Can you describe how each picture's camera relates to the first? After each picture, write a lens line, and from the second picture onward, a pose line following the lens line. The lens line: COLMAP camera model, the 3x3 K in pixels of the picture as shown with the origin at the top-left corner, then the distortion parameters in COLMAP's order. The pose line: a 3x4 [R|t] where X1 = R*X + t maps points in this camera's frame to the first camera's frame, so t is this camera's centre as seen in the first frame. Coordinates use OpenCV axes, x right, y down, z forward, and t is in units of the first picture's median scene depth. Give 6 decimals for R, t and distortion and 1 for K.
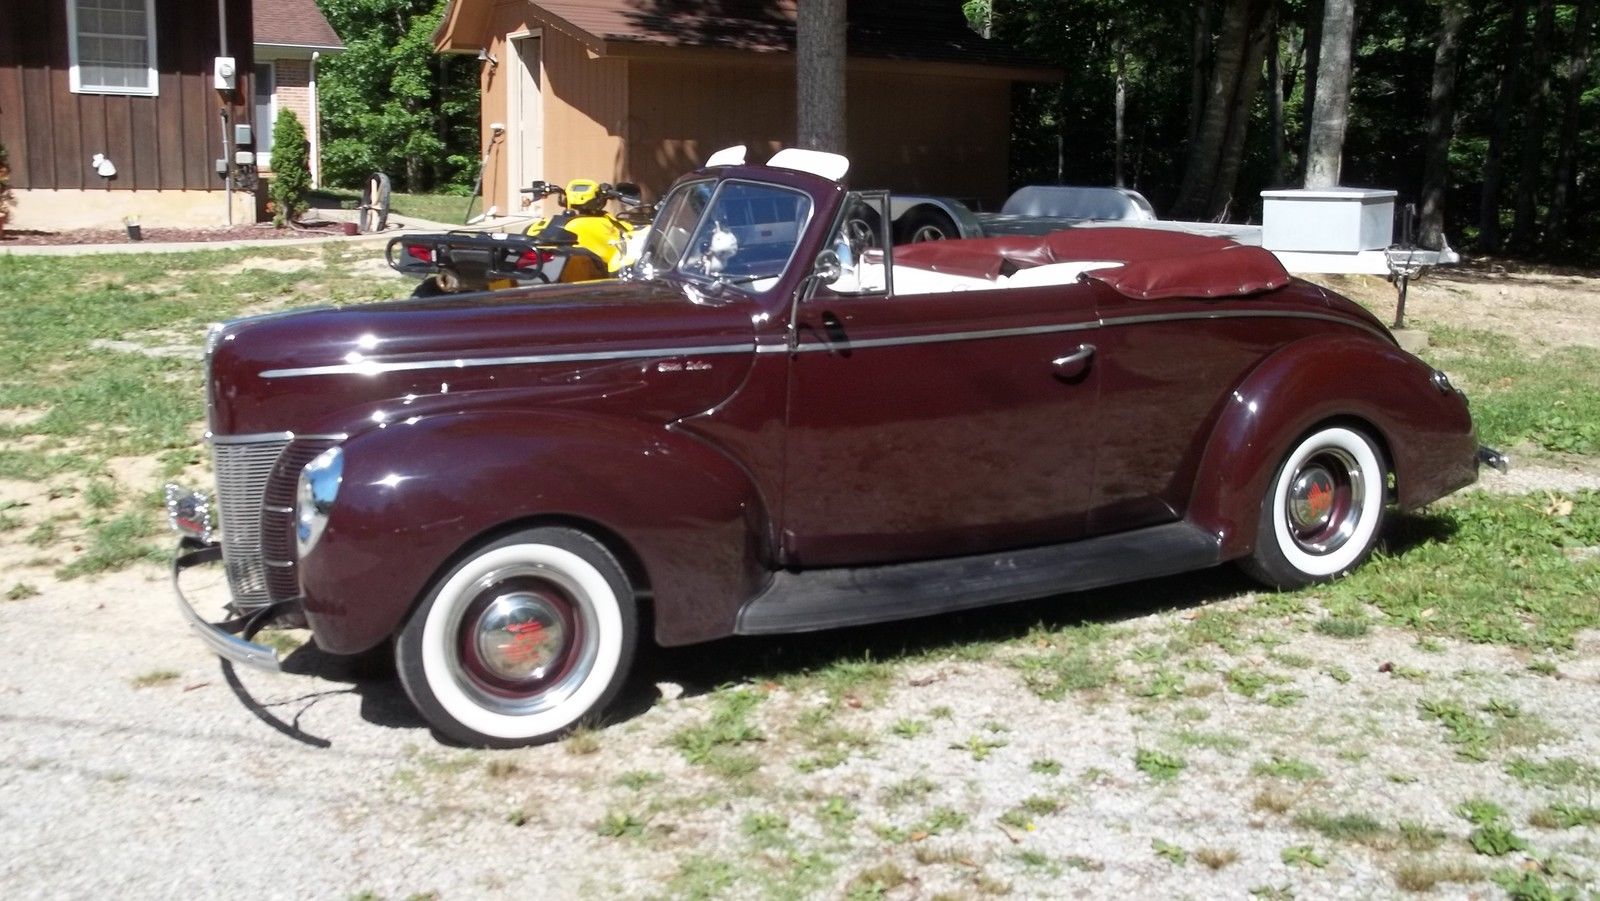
lens RADIAL K [[1585.3, 0, 800.0], [0, 1585.3, 450.5], [0, 0, 1]] dist [-0.109258, 0.171651]
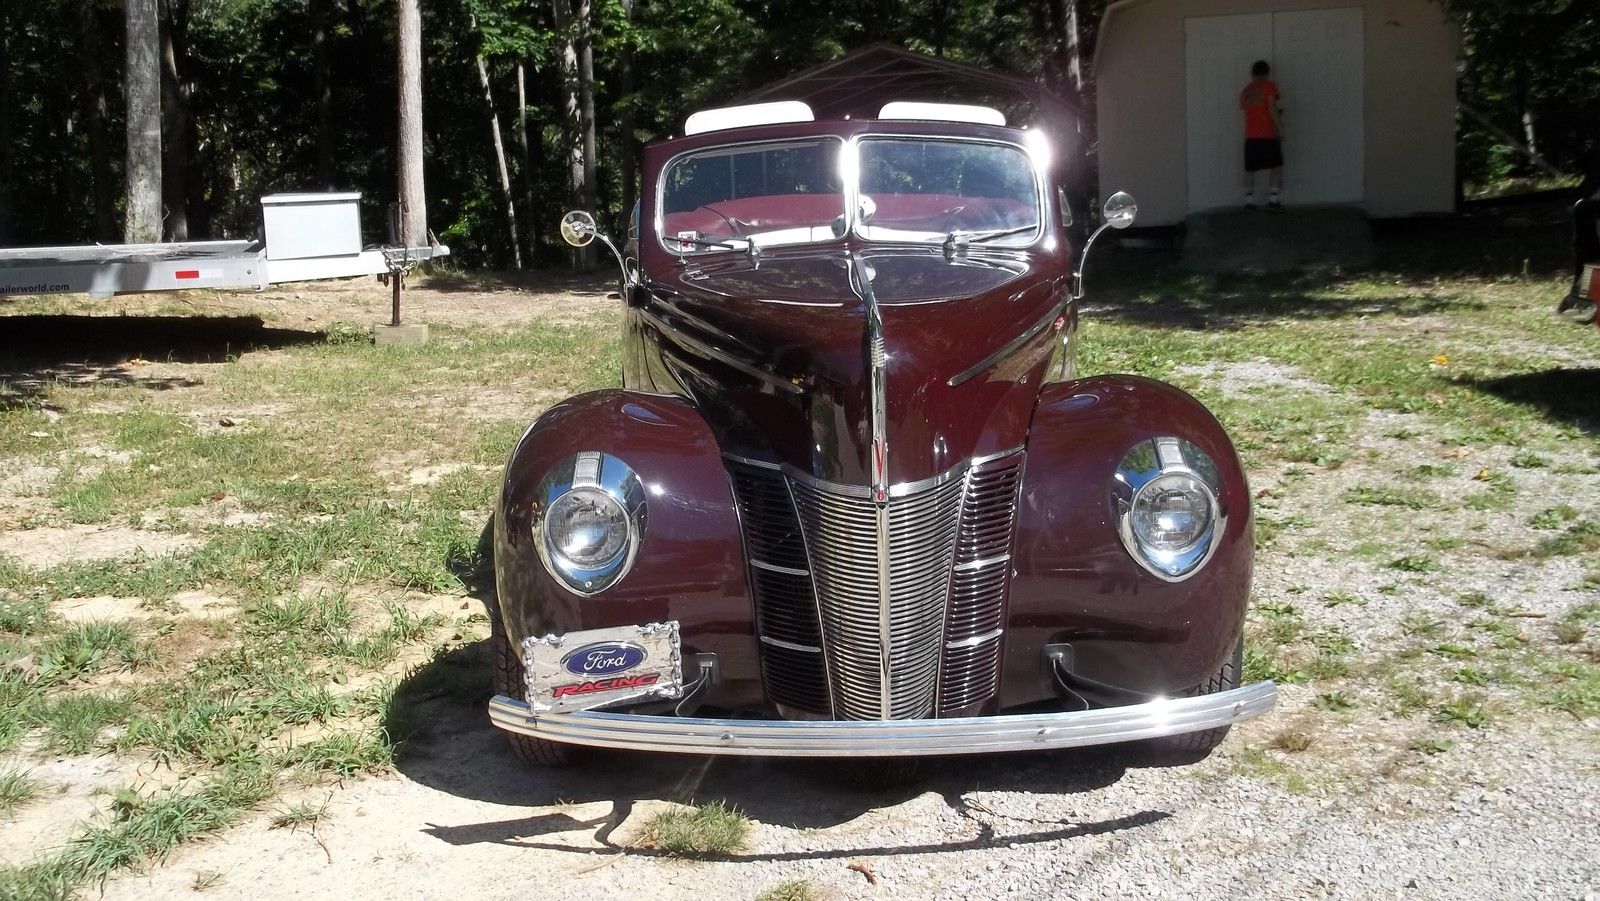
lens RADIAL K [[1585.3, 0, 800.0], [0, 1585.3, 450.5], [0, 0, 1]] dist [-0.109258, 0.171651]
pose [[0.467460, -0.169355, 0.867640, -0.965778], [0.191865, 0.977519, 0.087430, -0.090422], [-0.862942, 0.125600, 0.489445, 0.682111]]
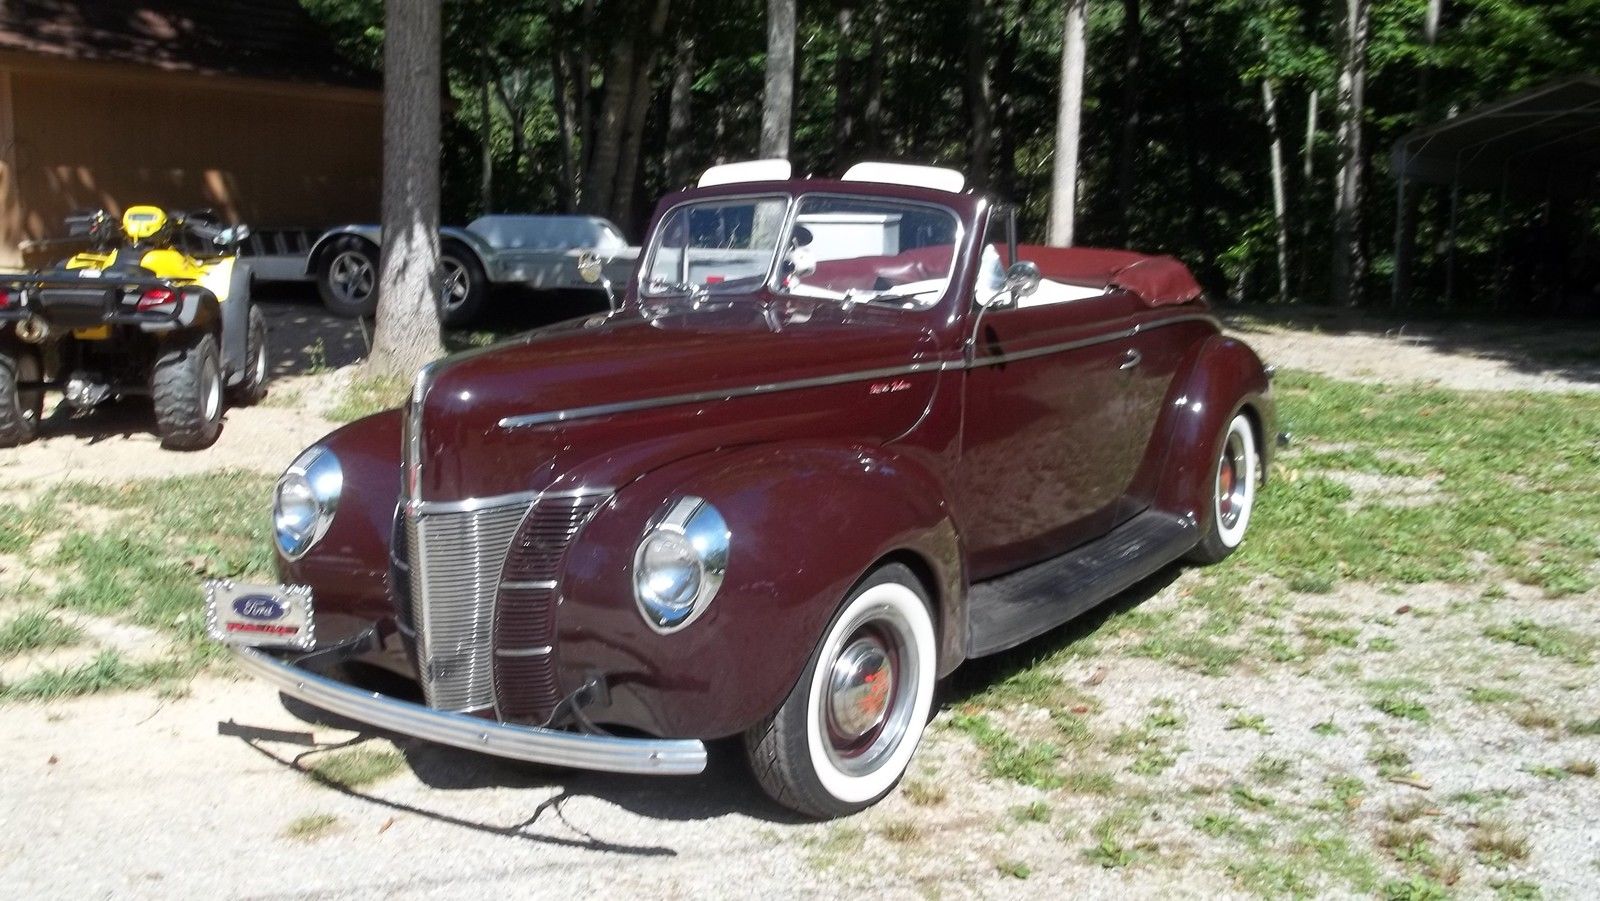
lens RADIAL K [[1585.3, 0, 800.0], [0, 1585.3, 450.5], [0, 0, 1]] dist [-0.109258, 0.171651]
pose [[0.863402, -0.075129, 0.498891, -0.596671], [0.086487, 0.996253, 0.000350, -0.020143], [-0.497048, 0.042845, 0.866665, 0.202535]]
